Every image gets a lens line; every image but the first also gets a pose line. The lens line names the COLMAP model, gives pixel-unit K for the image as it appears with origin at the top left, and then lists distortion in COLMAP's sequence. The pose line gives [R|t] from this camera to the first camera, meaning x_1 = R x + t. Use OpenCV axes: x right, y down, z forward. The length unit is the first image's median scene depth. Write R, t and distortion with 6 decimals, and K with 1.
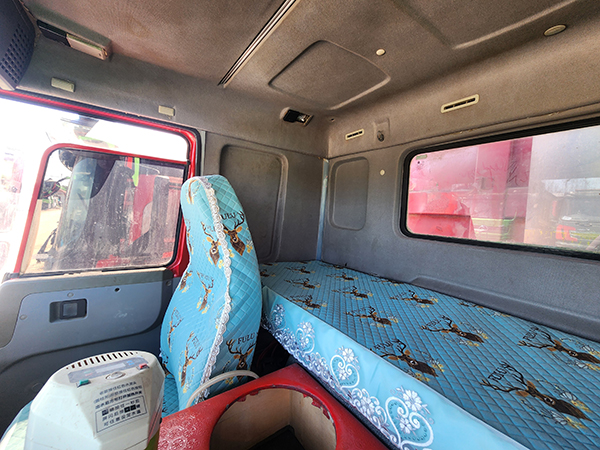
lens RADIAL K [[243.4, 0, 300.0], [0, 243.4, 225.0], [0, 0, 1]] dist [0.000011, 0.000094]
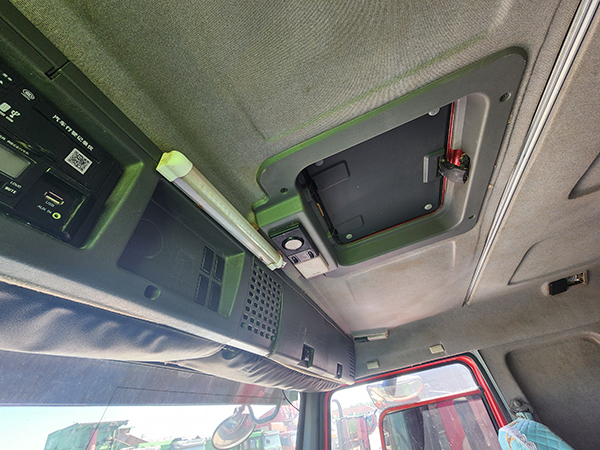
lens RADIAL K [[243.4, 0, 300.0], [0, 243.4, 225.0], [0, 0, 1]] dist [0.000011, 0.000094]
pose [[0.510595, -0.650810, -0.561907, 0.143653], [0.139956, 0.707709, -0.692503, -0.175602], [0.848354, 0.274946, 0.452437, -0.220433]]
